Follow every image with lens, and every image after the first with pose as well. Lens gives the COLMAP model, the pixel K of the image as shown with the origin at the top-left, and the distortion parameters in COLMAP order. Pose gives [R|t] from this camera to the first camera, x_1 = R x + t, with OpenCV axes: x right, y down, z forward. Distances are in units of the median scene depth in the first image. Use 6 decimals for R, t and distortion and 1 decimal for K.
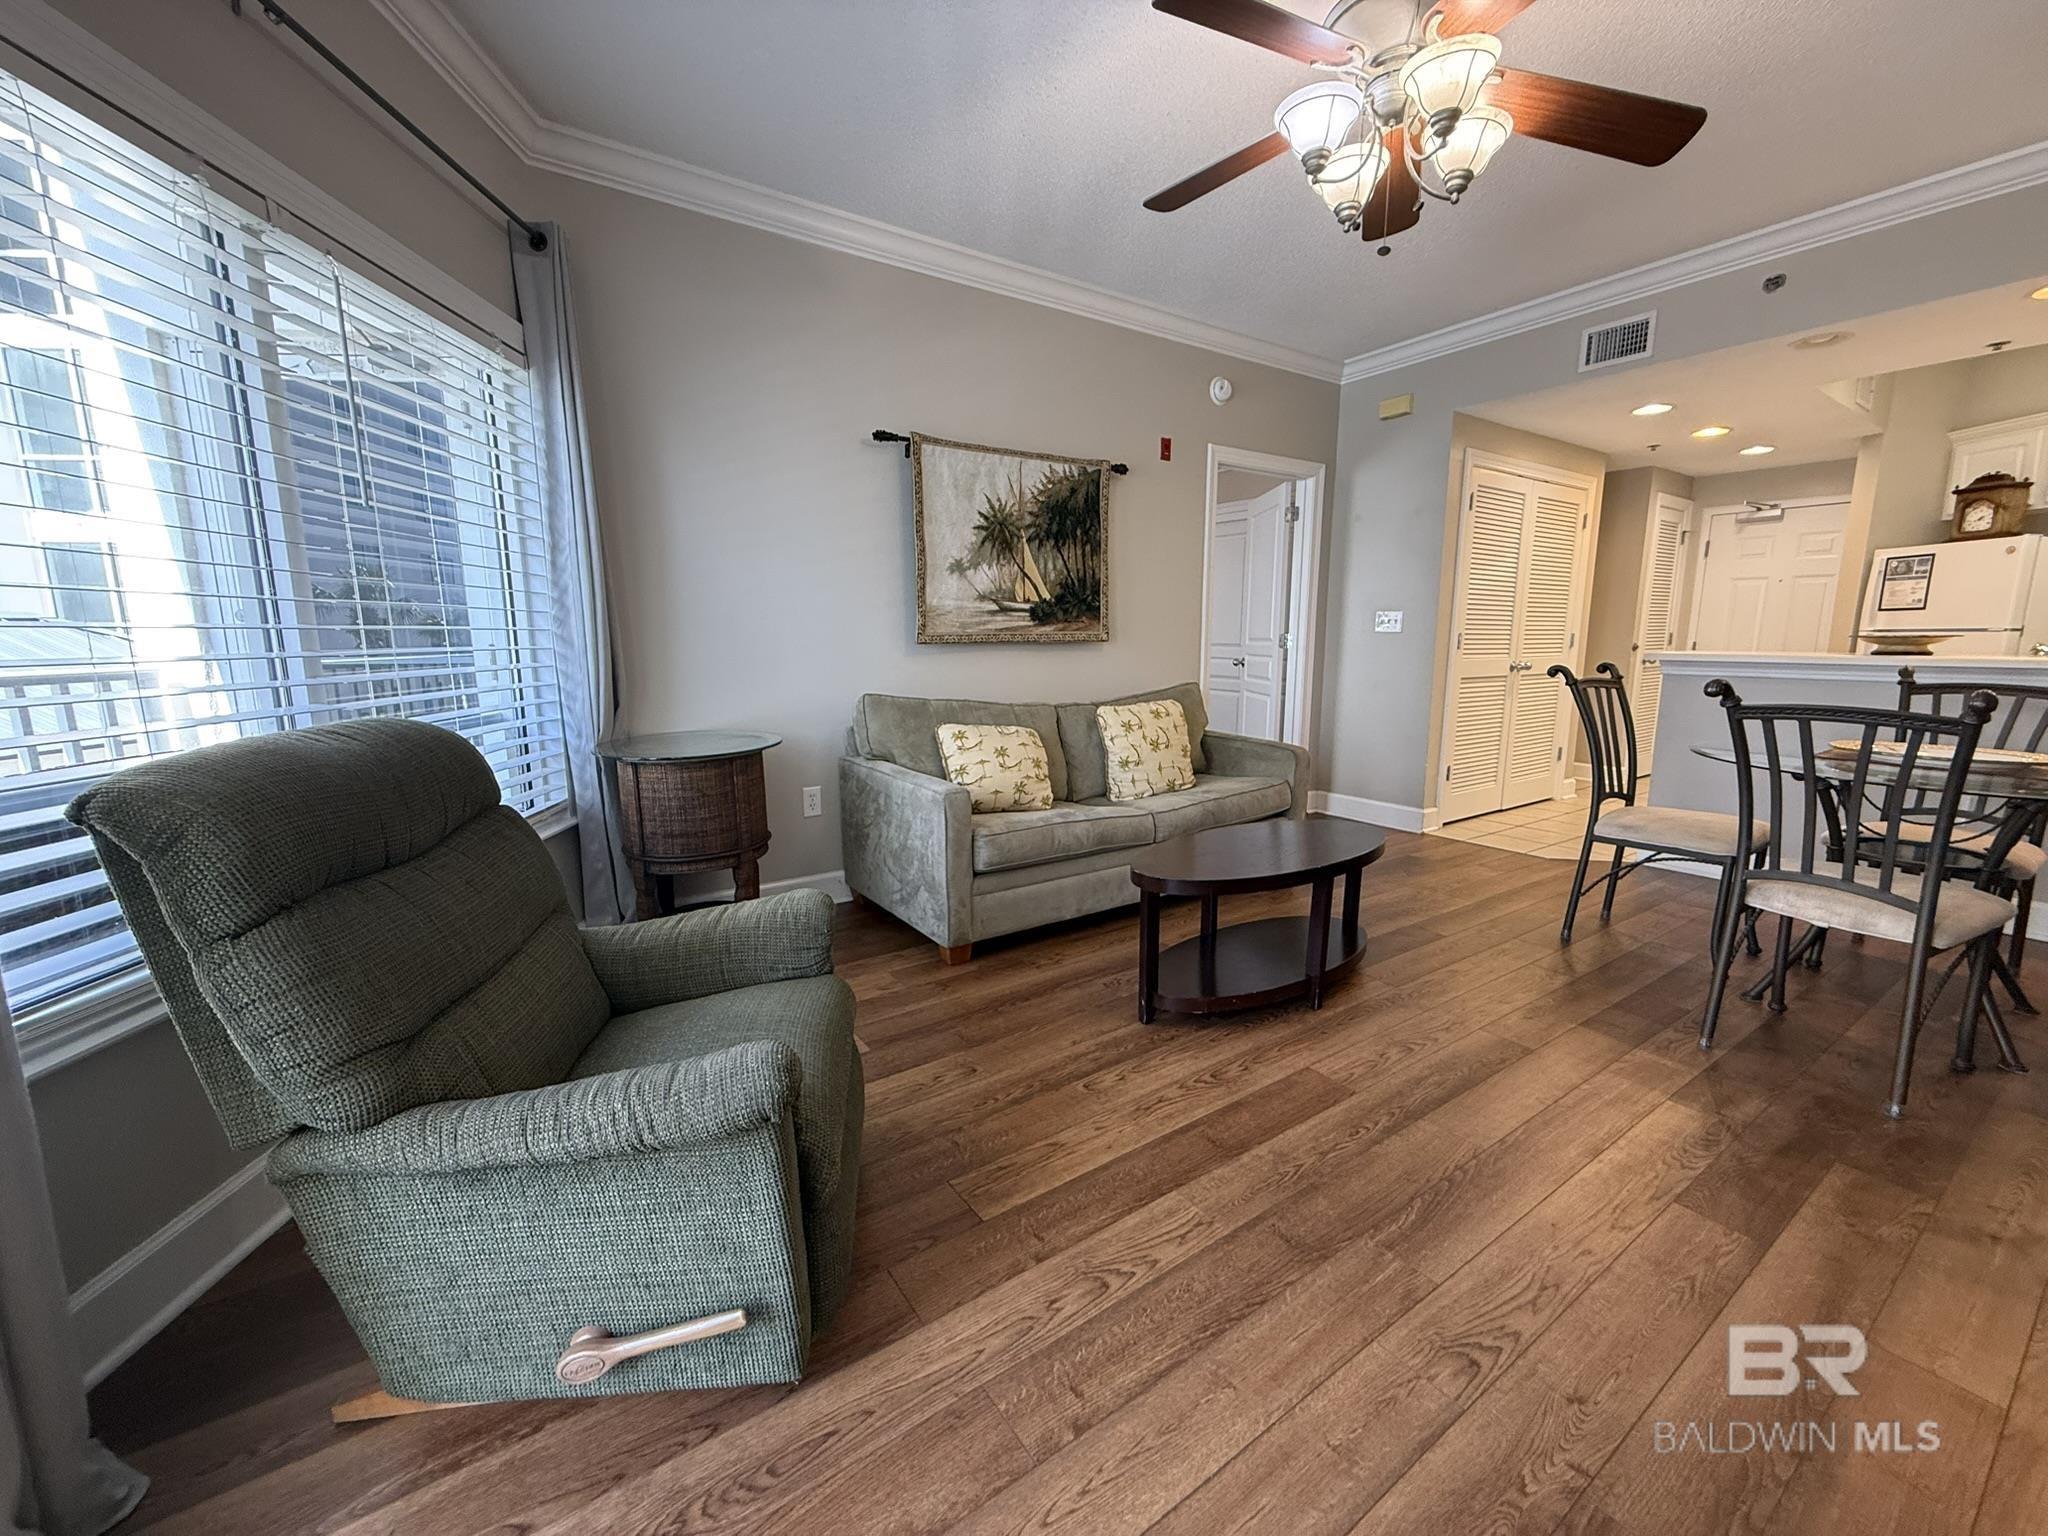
lens RADIAL K [[816.2, 0, 1022.8], [0, 816.2, 766.5], [0, 0, 1]] dist [0.000049, 0.000097]
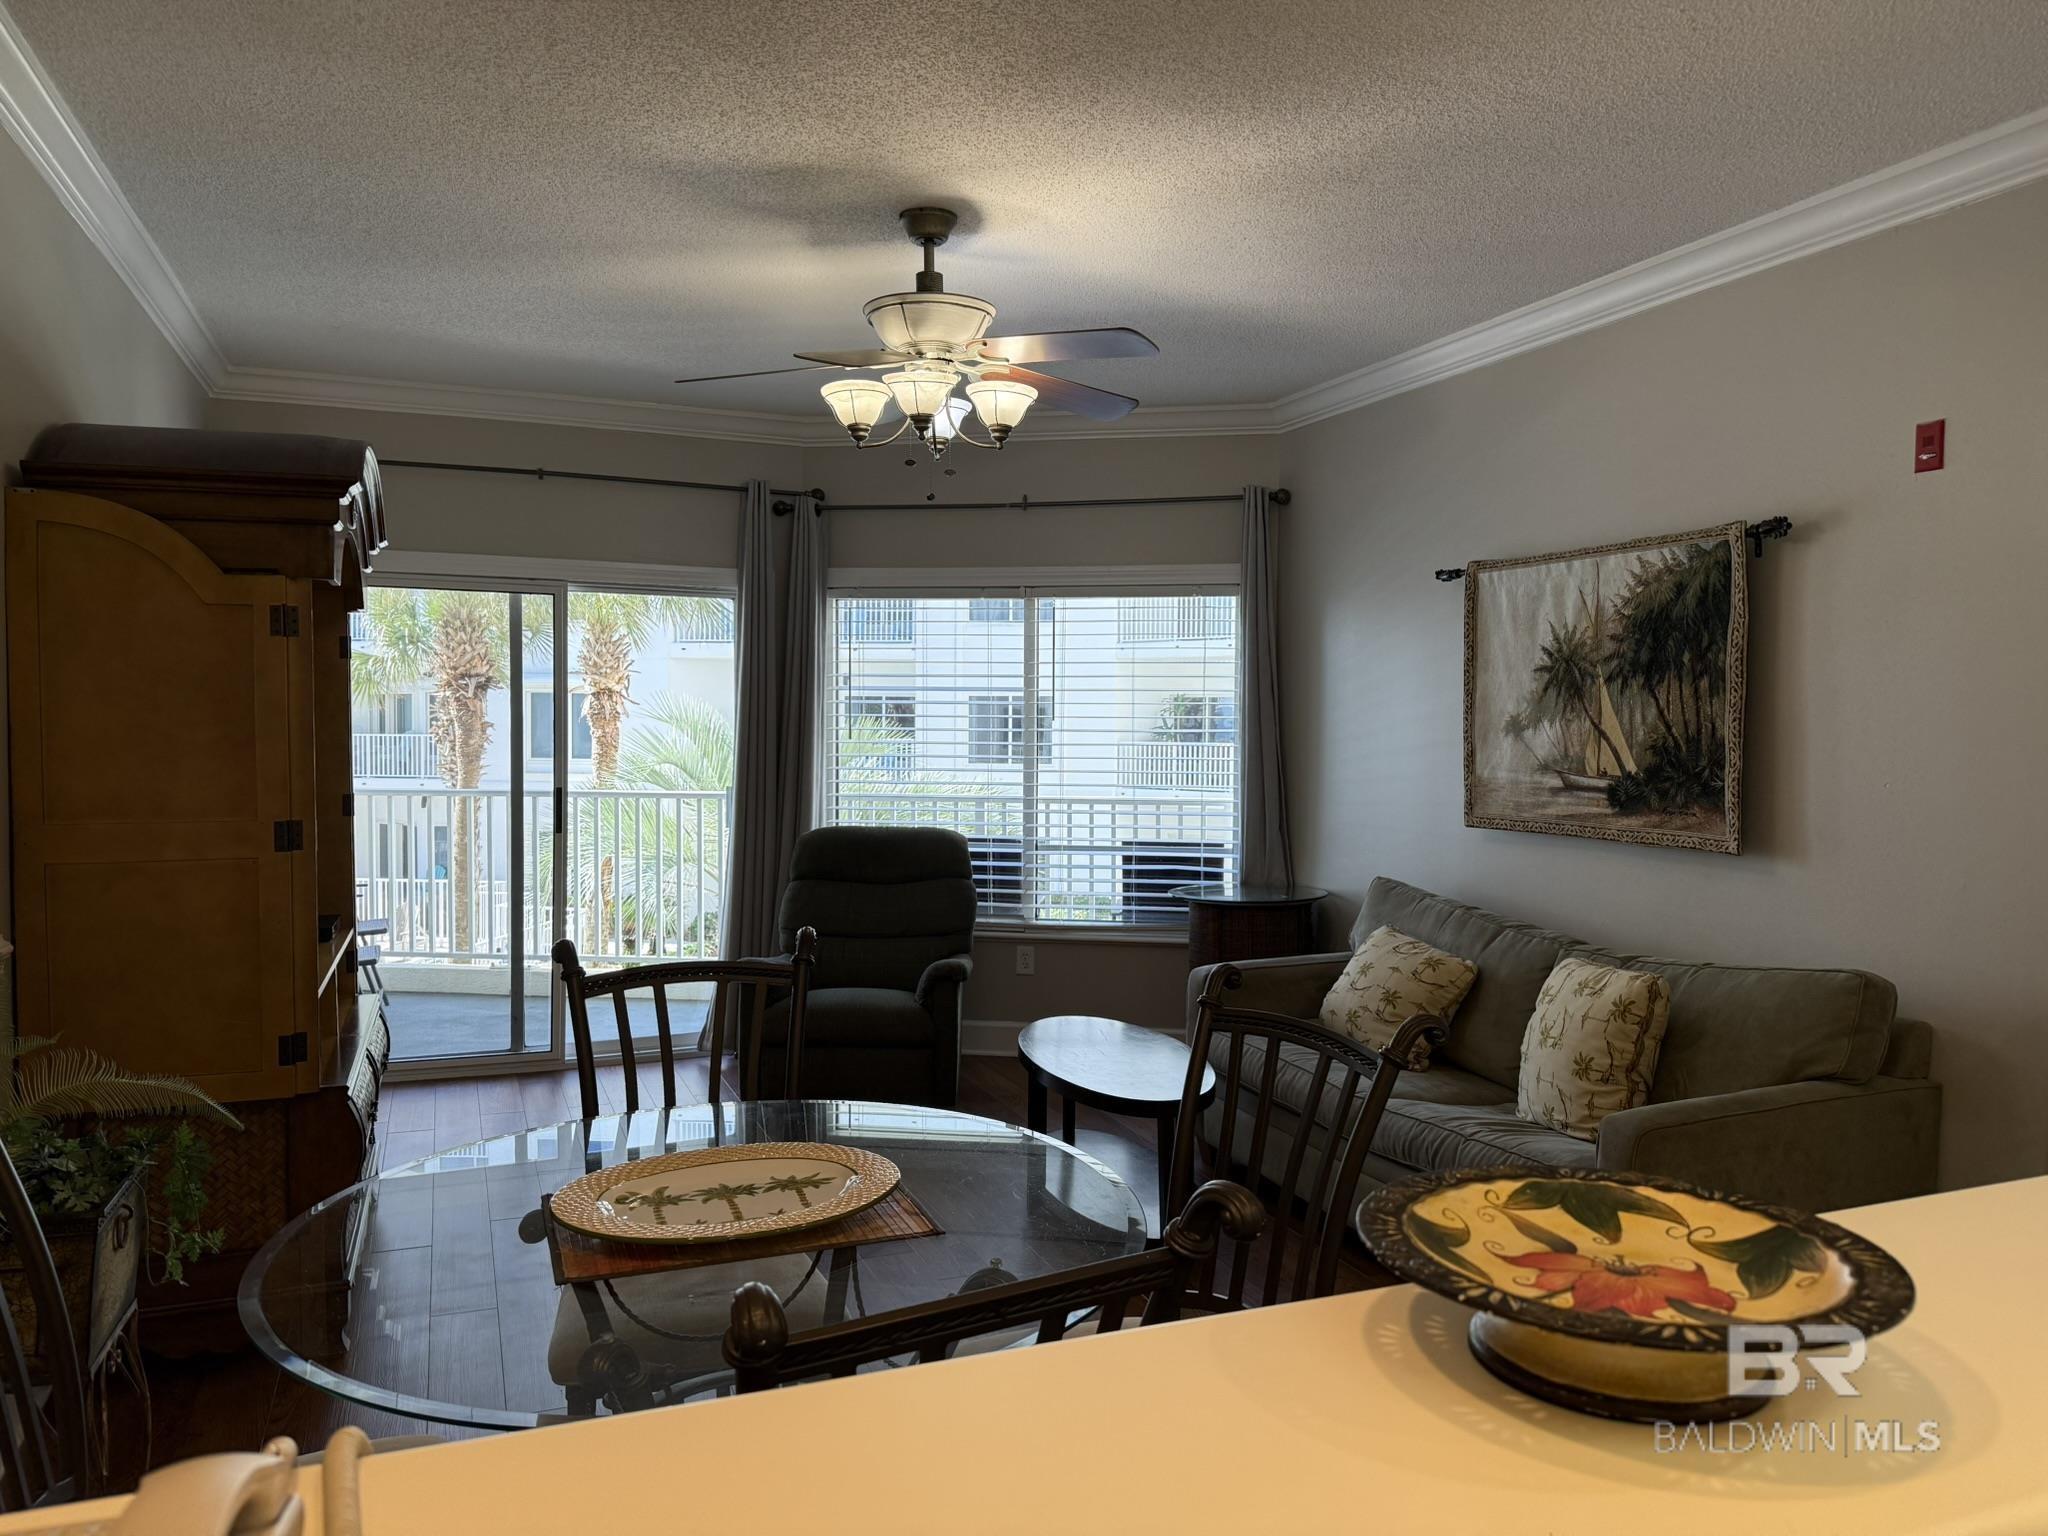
lens RADIAL K [[1436.1, 0, 1010.4], [0, 1436.1, 767.6], [0, 0, 1]] dist [0.044173, -0.066573]
pose [[-0.220923, 0.034924, -0.974666, 1.177686], [-0.164720, 0.983666, 0.072583, -0.213705], [0.961281, 0.176582, -0.211561, 0.798173]]
